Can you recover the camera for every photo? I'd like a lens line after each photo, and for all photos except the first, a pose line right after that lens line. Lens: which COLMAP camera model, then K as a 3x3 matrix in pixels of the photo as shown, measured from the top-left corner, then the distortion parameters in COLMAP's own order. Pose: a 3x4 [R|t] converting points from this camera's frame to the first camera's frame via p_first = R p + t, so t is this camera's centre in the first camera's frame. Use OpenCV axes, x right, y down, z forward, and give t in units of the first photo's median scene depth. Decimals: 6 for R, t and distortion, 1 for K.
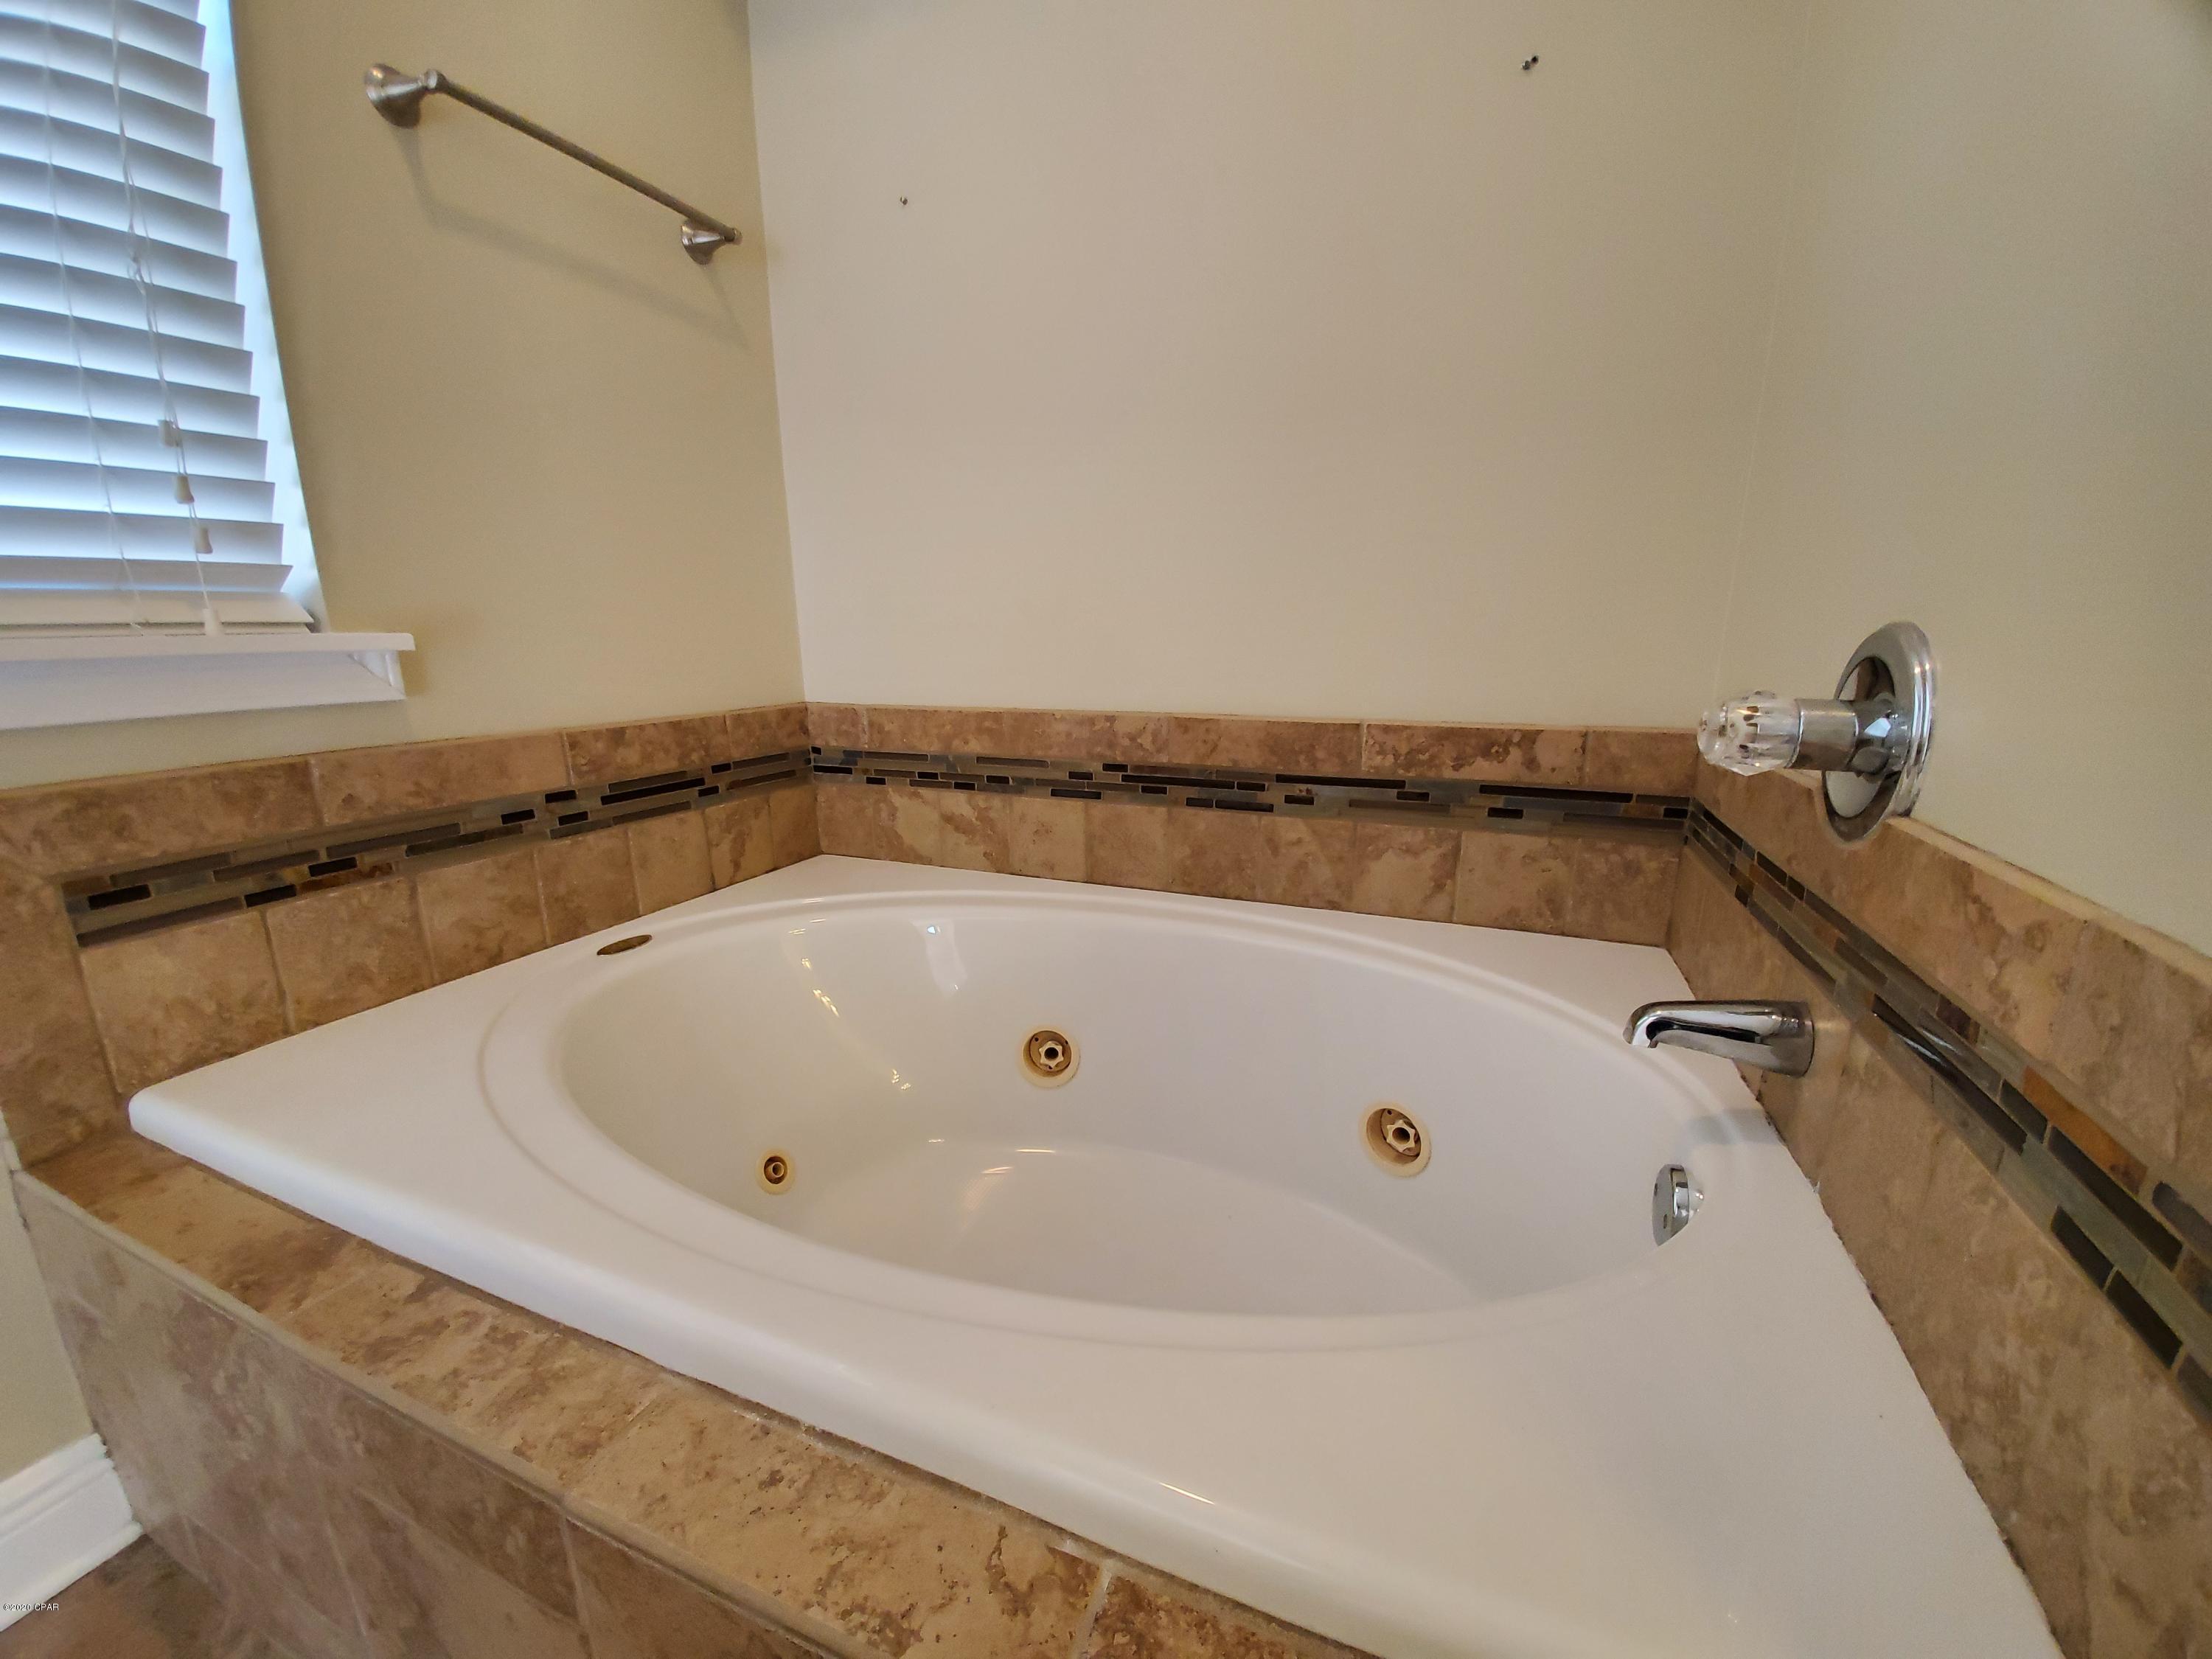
lens RADIAL K [[873.8, 0, 1112.5], [0, 873.8, 848.7], [0, 0, 1]] dist [0.002894, -0.014384]
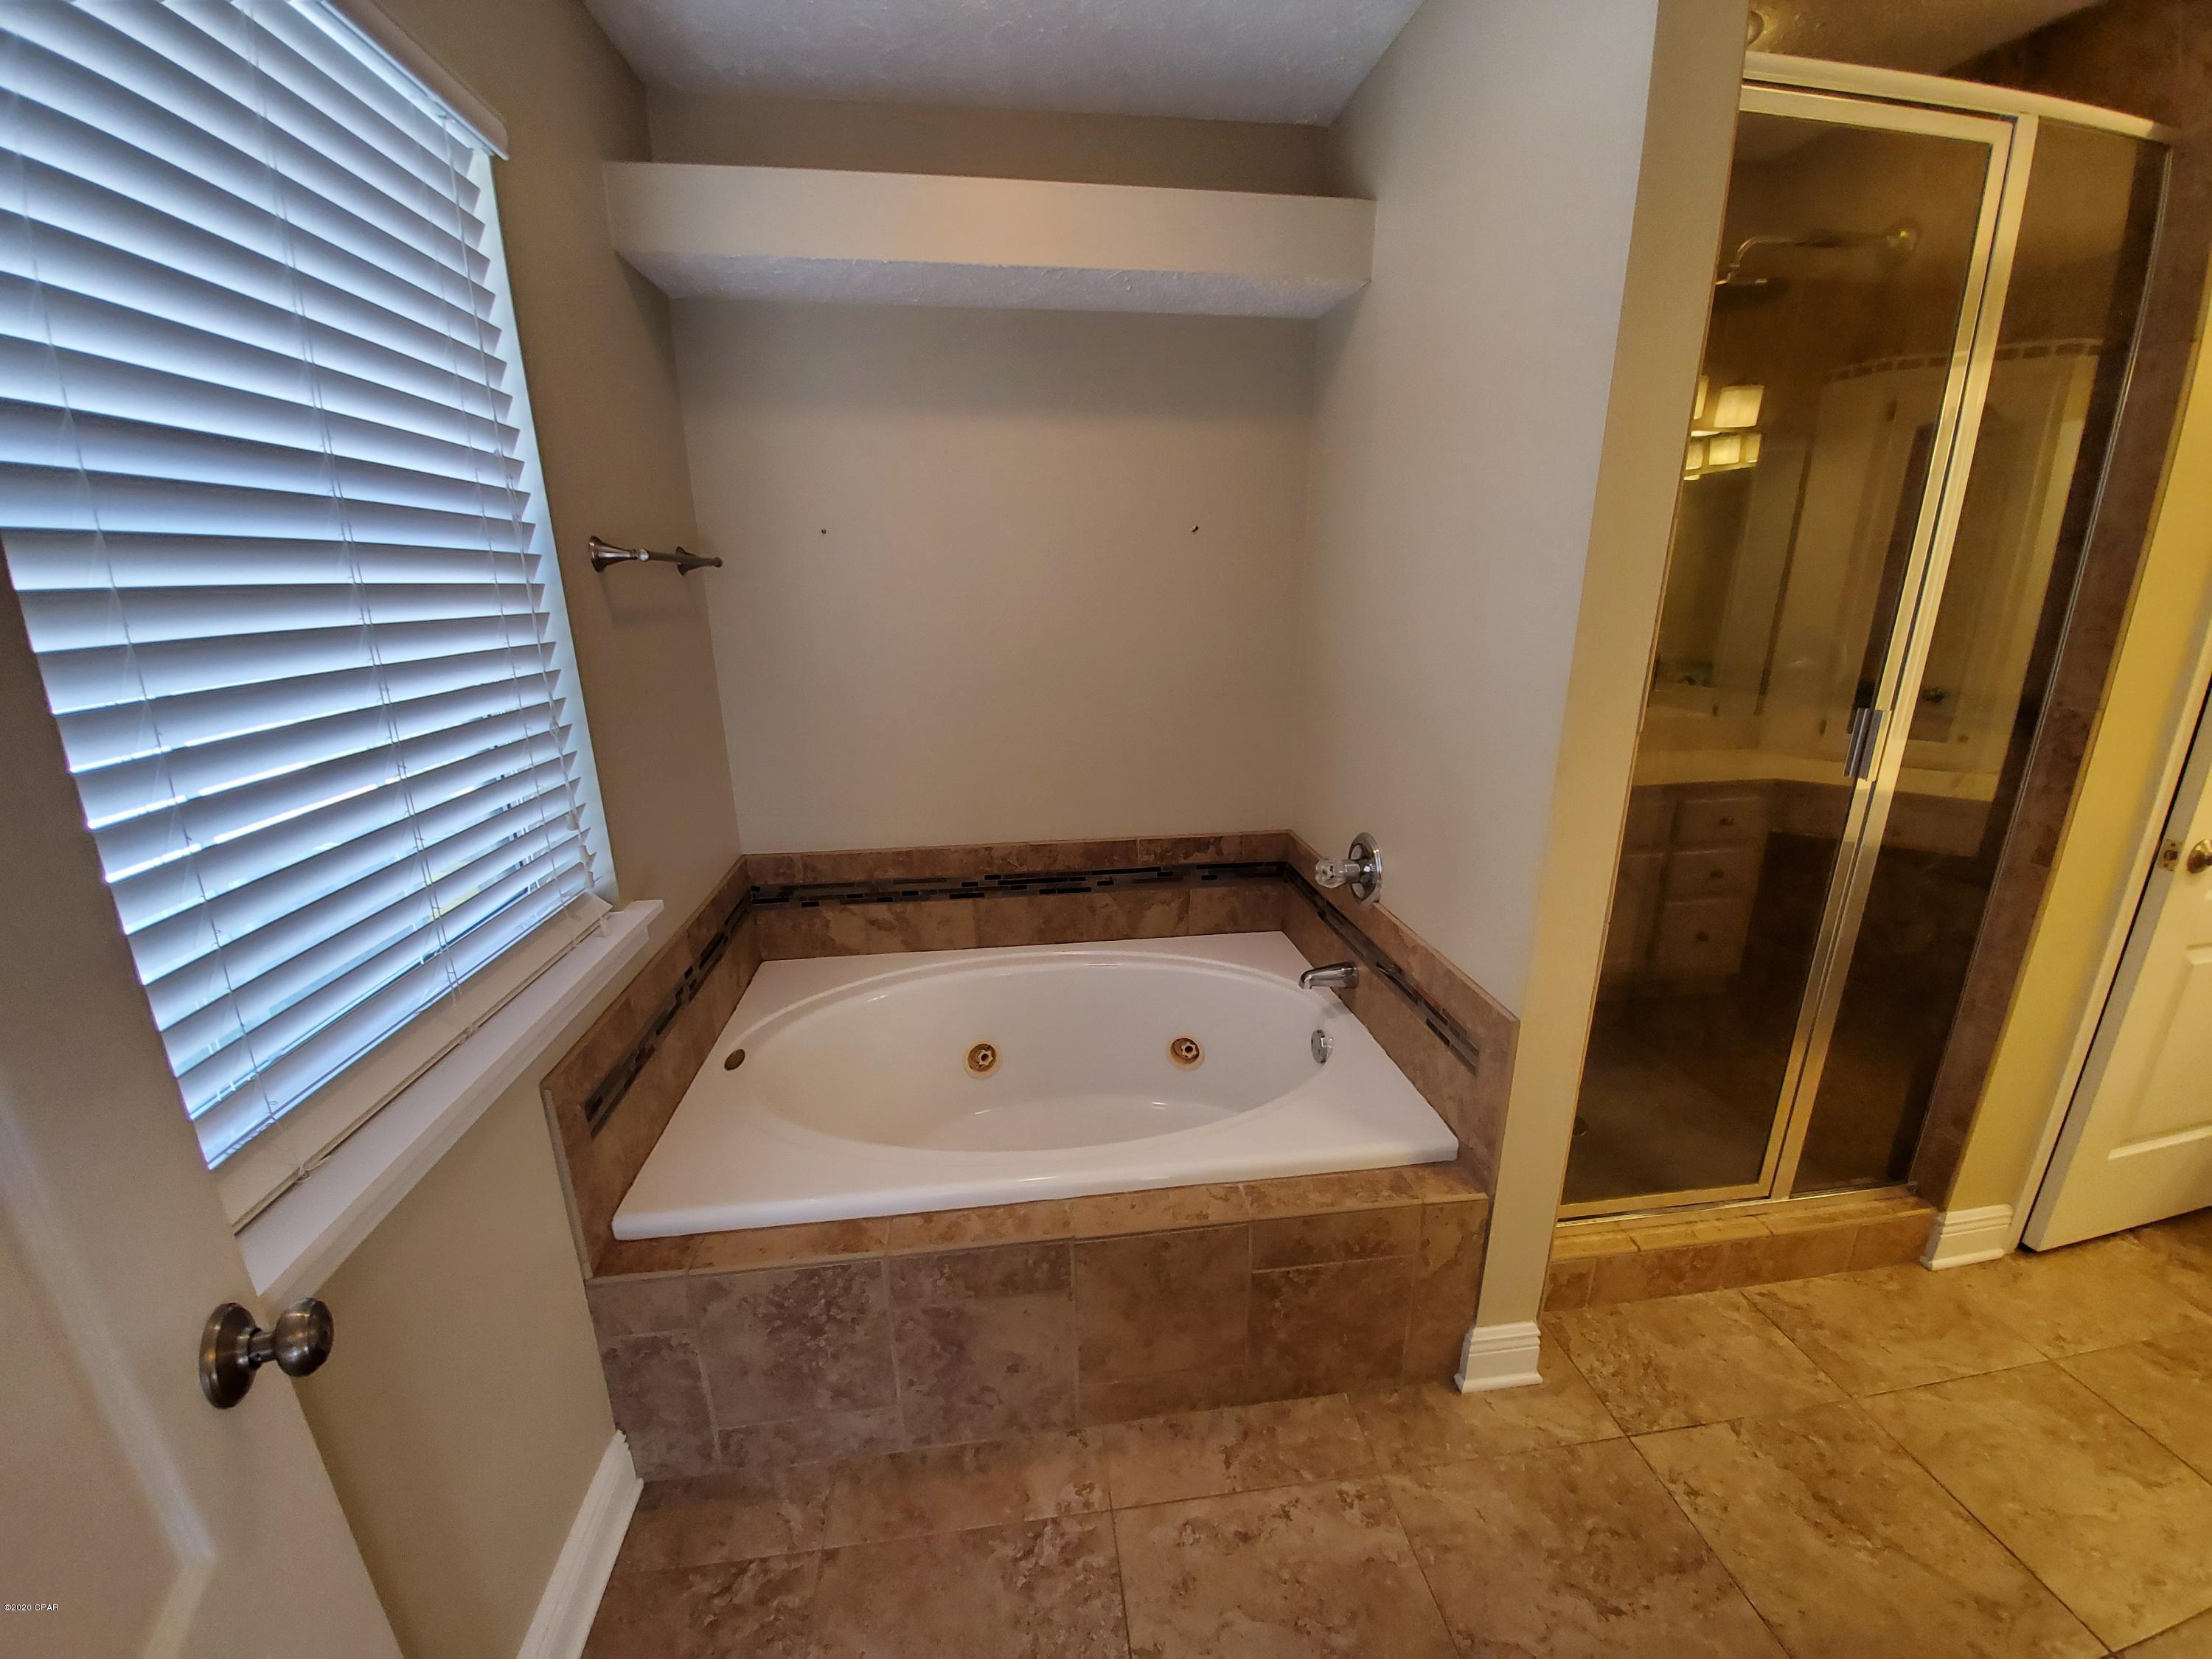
lens RADIAL K [[873.8, 0, 1112.5], [0, 873.8, 848.7], [0, 0, 1]] dist [0.002894, -0.014384]
pose [[0.868748, -0.147499, 0.472779, -0.611784], [0.123417, 0.988981, 0.081763, -0.271158], [-0.479630, -0.012683, 0.877379, -0.577459]]
